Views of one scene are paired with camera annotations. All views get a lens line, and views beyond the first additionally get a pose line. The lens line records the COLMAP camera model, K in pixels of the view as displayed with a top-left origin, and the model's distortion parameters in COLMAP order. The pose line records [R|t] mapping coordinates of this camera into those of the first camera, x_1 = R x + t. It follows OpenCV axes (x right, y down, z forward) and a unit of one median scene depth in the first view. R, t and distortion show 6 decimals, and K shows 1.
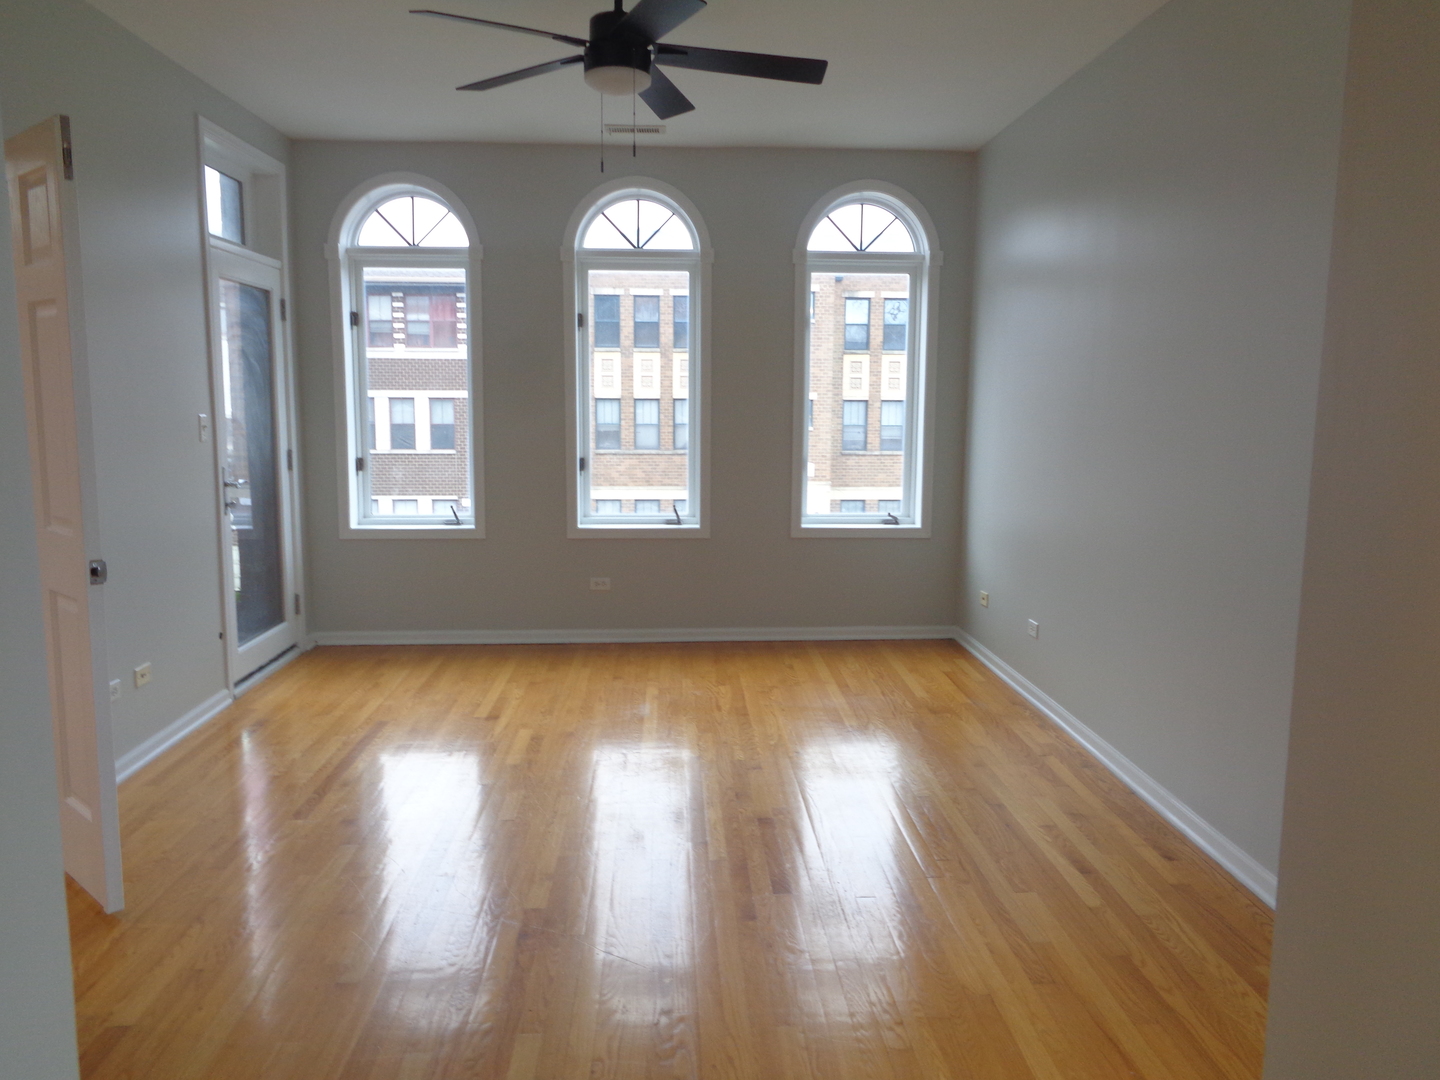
lens RADIAL K [[1076.0, 0, 719.2], [0, 1076.0, 545.1], [0, 0, 1]] dist [-0.002106, 0.011569]
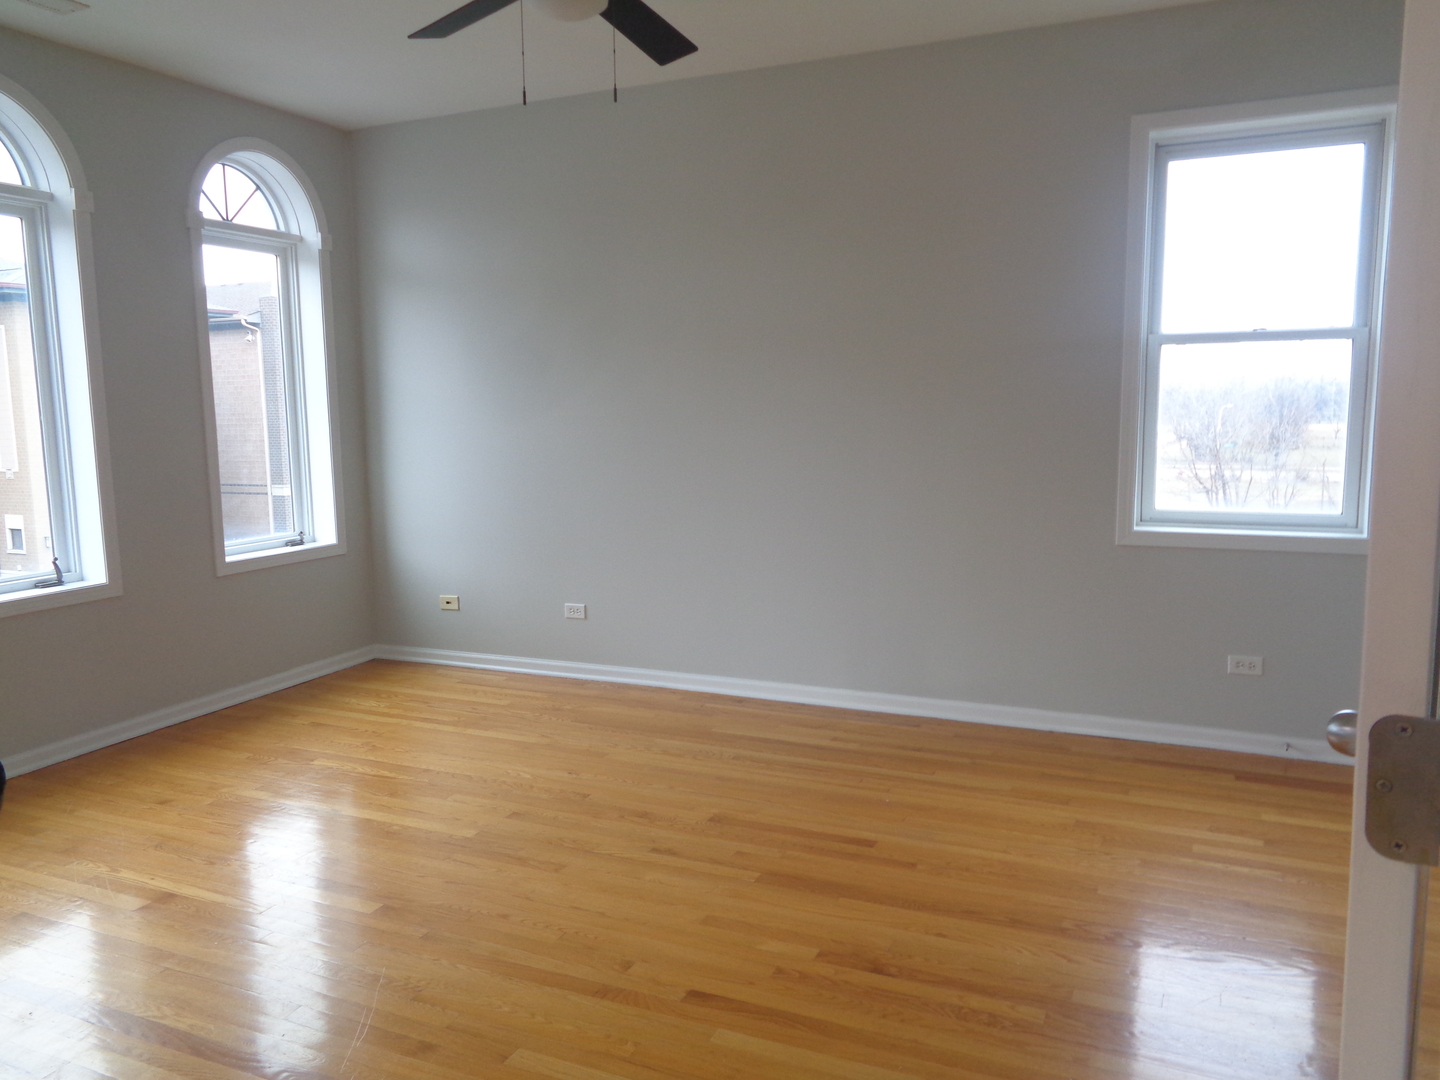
lens RADIAL K [[1076.0, 0, 715.9], [0, 1076.0, 537.5], [0, 0, 1]] dist [-0.002106, 0.011569]
pose [[0.472145, -0.125074, 0.872603, -0.465201], [0.148201, 0.987056, 0.061291, -0.030743], [-0.868974, 0.100382, 0.484570, 0.311884]]
